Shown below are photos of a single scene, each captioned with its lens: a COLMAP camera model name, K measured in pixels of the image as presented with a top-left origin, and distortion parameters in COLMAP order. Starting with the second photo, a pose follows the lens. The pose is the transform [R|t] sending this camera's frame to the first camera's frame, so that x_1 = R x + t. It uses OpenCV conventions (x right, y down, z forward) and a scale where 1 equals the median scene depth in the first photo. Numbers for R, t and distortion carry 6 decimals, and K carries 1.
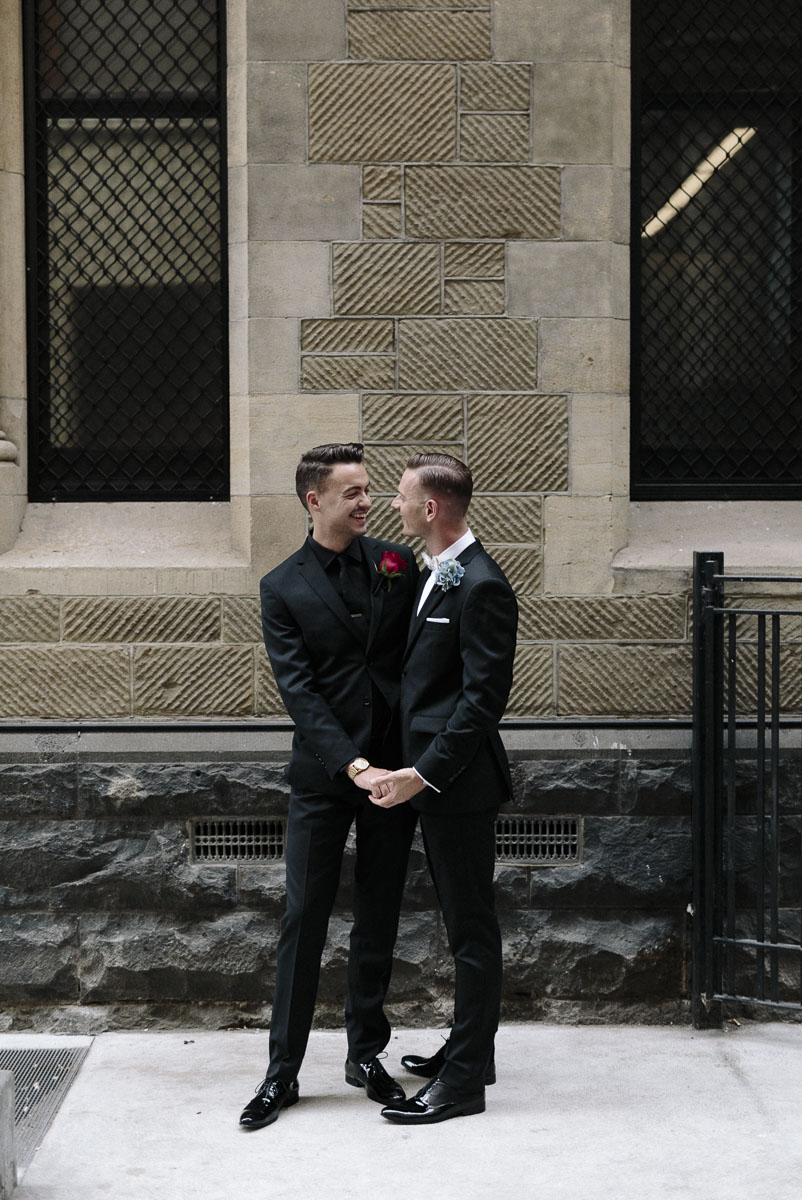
lens RADIAL K [[1709.7, 0, 401.0], [0, 1709.7, 600.0], [0, 0, 1]] dist [-0.005932, 0.012484]
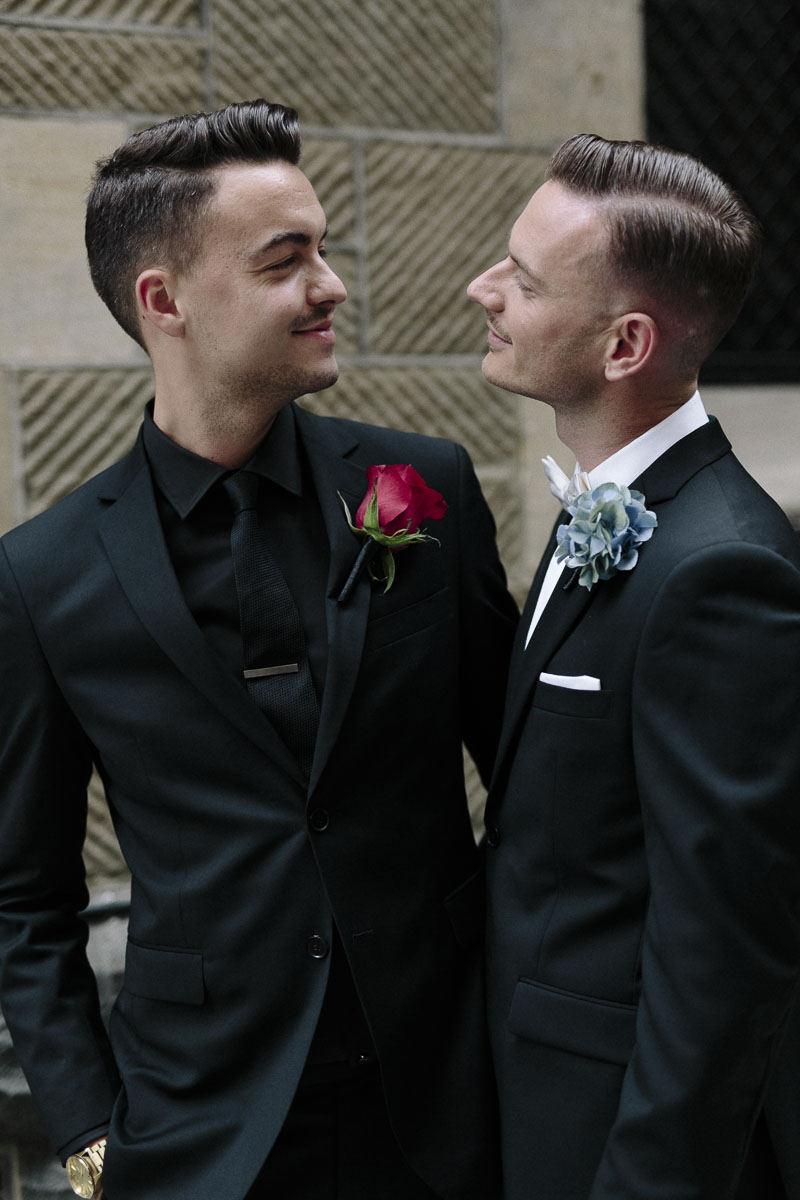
lens RADIAL K [[1709.7, 0, 400.0], [0, 1709.7, 600.0], [0, 0, 1]] dist [-0.005932, 0.012484]
pose [[0.969110, -0.050611, 0.241382, -0.067160], [0.047719, 0.998702, 0.017815, -0.007070], [-0.241970, -0.005747, 0.970267, 0.574886]]
